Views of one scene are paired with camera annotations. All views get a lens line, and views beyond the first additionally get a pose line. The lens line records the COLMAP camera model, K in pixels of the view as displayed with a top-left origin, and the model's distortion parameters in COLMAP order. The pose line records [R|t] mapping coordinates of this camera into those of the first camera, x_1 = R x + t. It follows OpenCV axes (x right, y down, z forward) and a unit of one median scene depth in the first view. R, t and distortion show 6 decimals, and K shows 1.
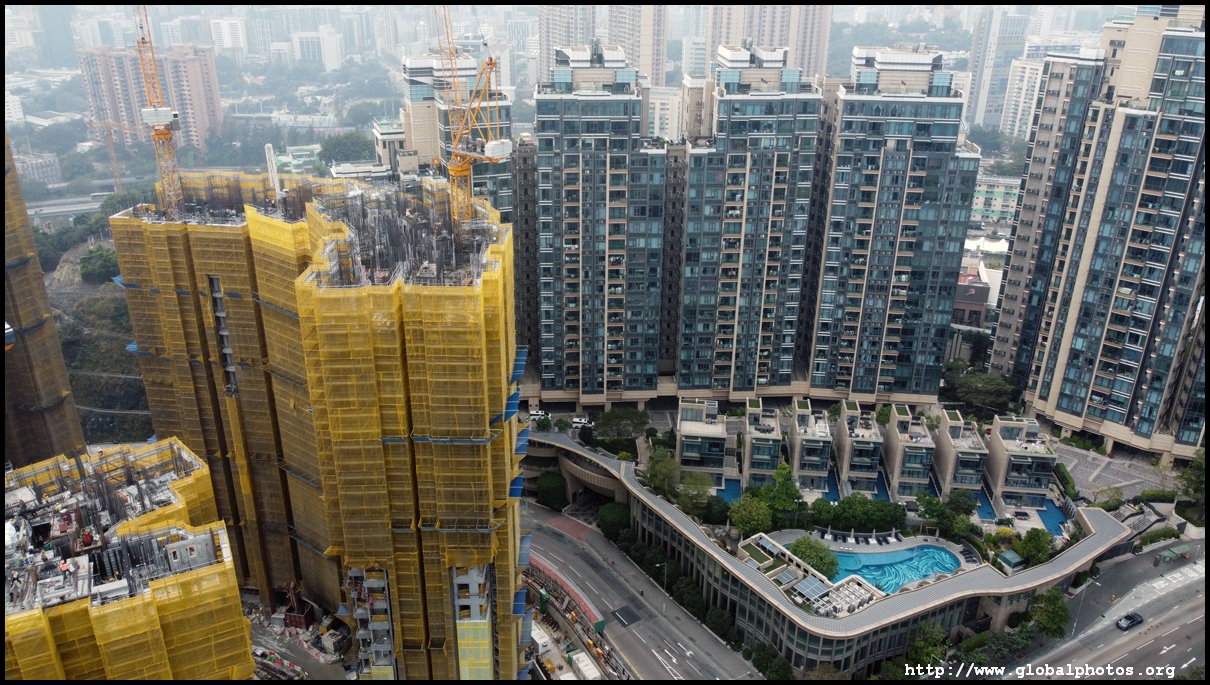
lens RADIAL K [[902.7, 0, 601.7], [0, 902.7, 341.9], [0, 0, 1]] dist [0.003987, -0.003646]
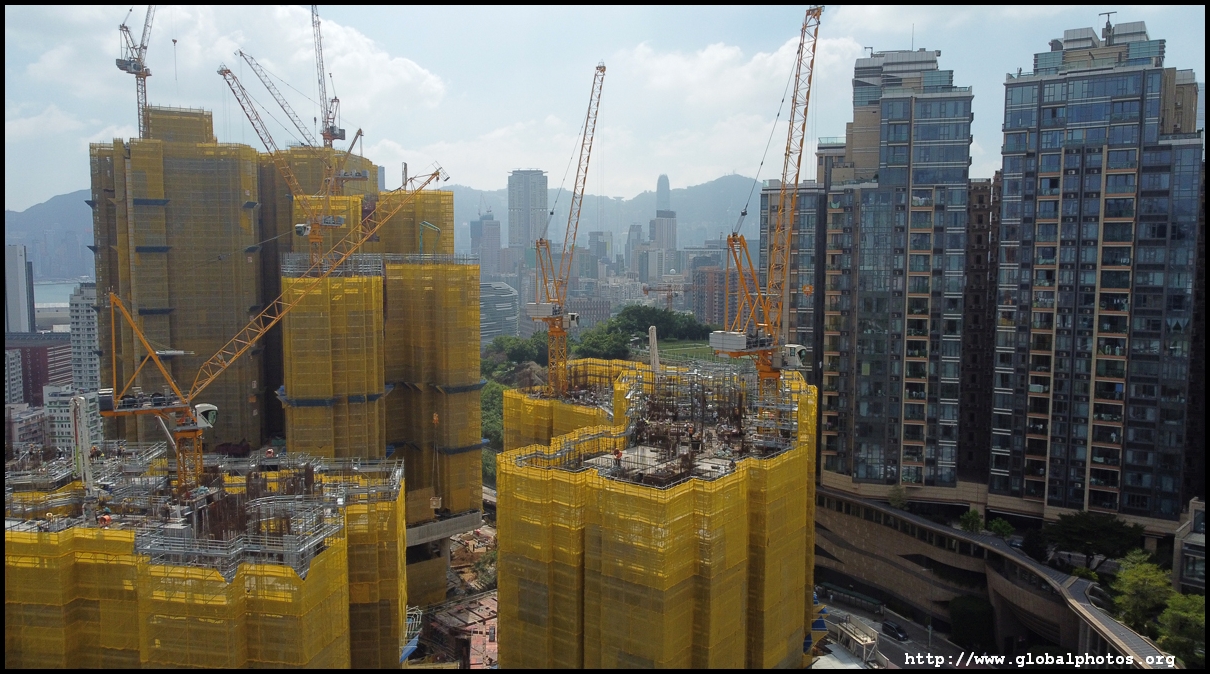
lens RADIAL K [[919.0, 0, 601.9], [0, 919.0, 335.3], [0, 0, 1]] dist [-0.000641, -0.001435]
pose [[0.791960, 0.050263, -0.608500, 0.174481], [-0.242417, 0.940574, -0.237811, 0.252034], [0.560387, 0.335848, 0.757082, 0.329480]]
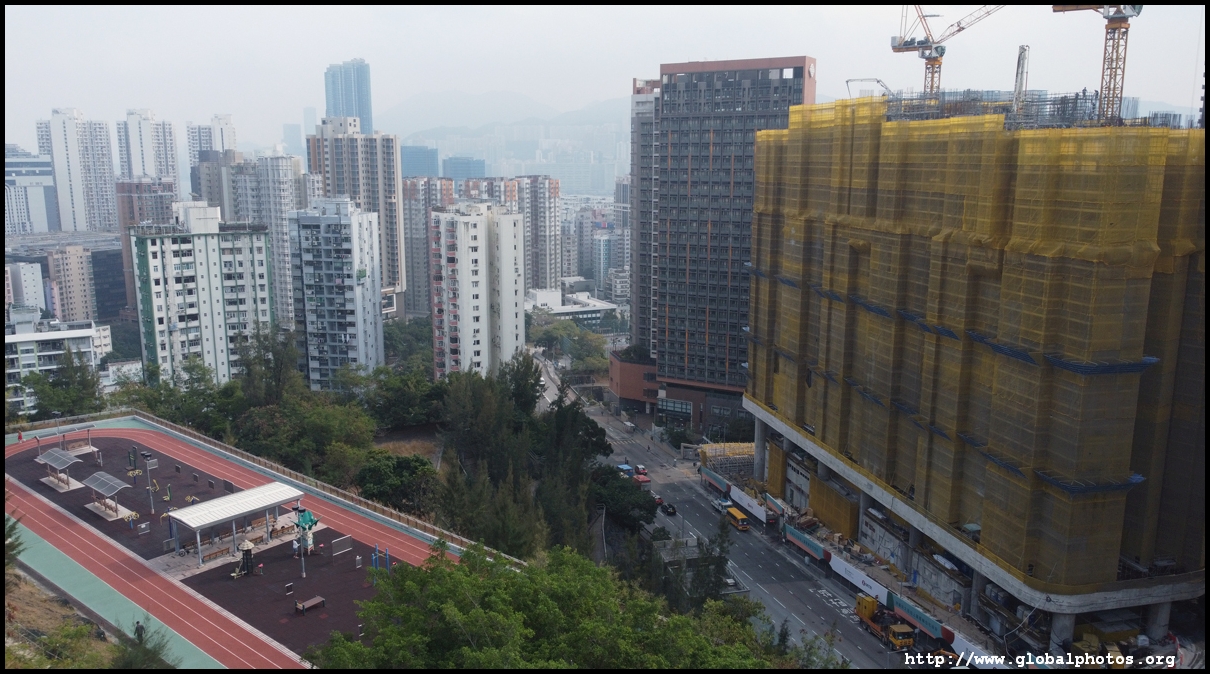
lens RADIAL K [[919.0, 0, 601.9], [0, 919.0, 335.3], [0, 0, 1]] dist [-0.000641, -0.001435]
pose [[-0.242527, 0.177311, -0.953804, 0.495844], [-0.393263, 0.880788, 0.263734, 0.241643], [0.886862, 0.439059, -0.143885, 0.422662]]
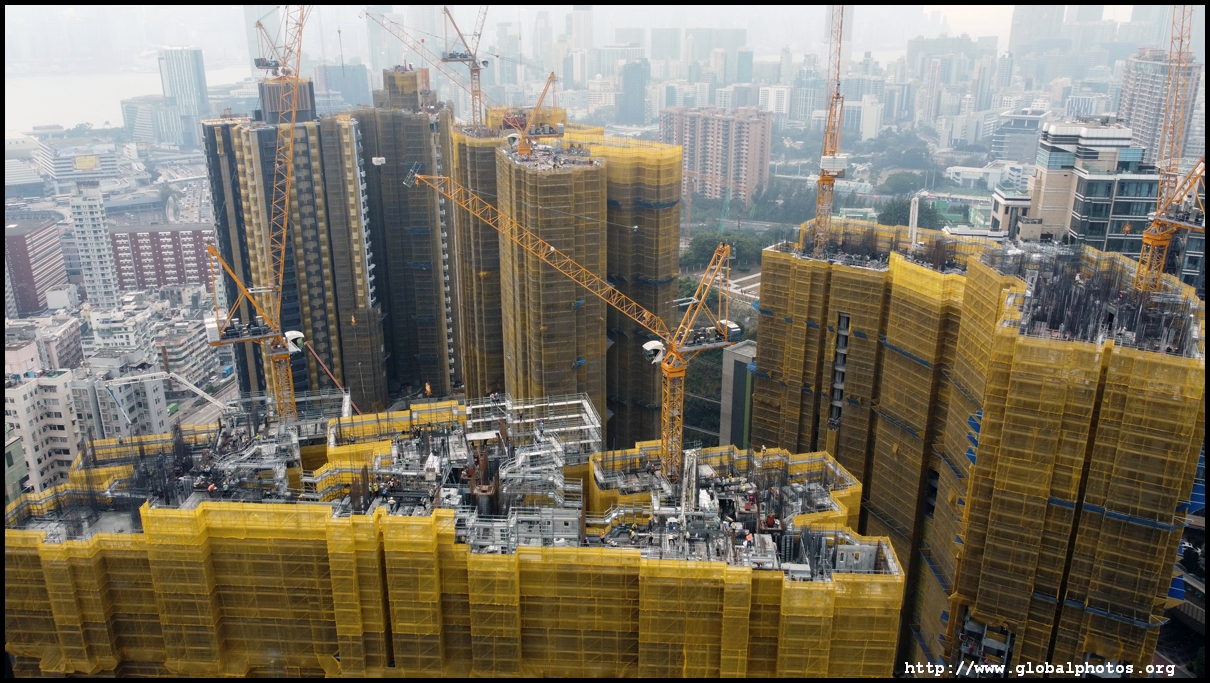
lens RADIAL K [[926.7, 0, 601.0], [0, 926.7, 343.7], [0, 0, 1]] dist [0.002226, -0.001276]
pose [[0.860293, 0.159672, -0.484149, -0.135752], [-0.196480, 0.980167, -0.025870, 0.043475], [0.470416, 0.117381, 0.874603, -0.081835]]
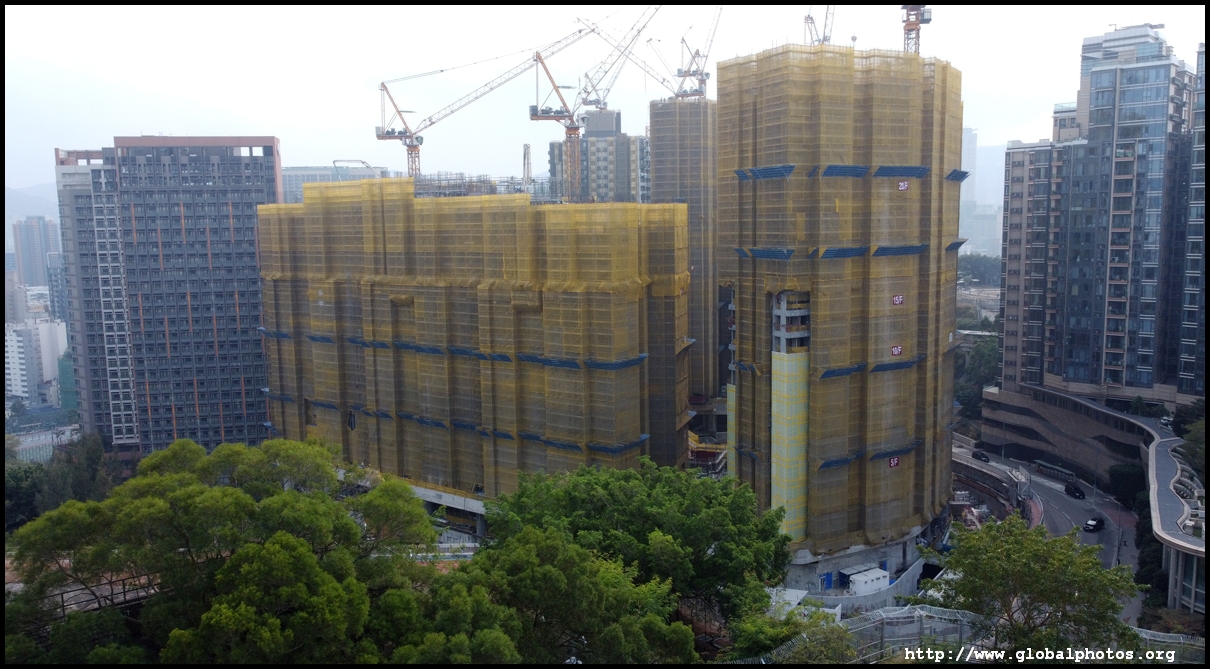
lens RADIAL K [[921.2, 0, 605.0], [0, 921.2, 334.5], [0, 0, 1]] dist [0.002682, 0.001328]
pose [[0.443028, 0.094167, -0.891548, 0.648478], [-0.341335, 0.937285, -0.070619, 0.344708], [0.828985, 0.335603, 0.447386, 0.185881]]
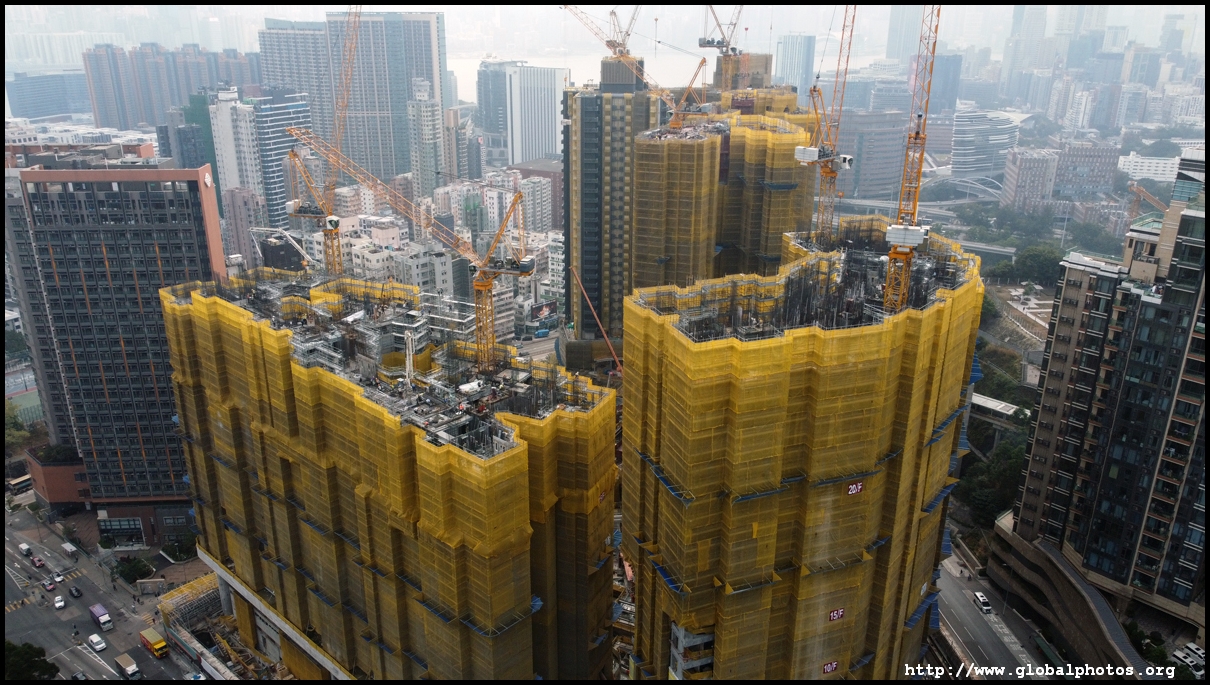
lens RADIAL K [[902.7, 0, 601.7], [0, 902.7, 341.9], [0, 0, 1]] dist [0.003987, -0.003646]
pose [[0.341955, 0.322310, -0.882713, 0.437526], [-0.380730, 0.906309, 0.183435, -0.129225], [0.859134, 0.273349, 0.432630, 0.311398]]
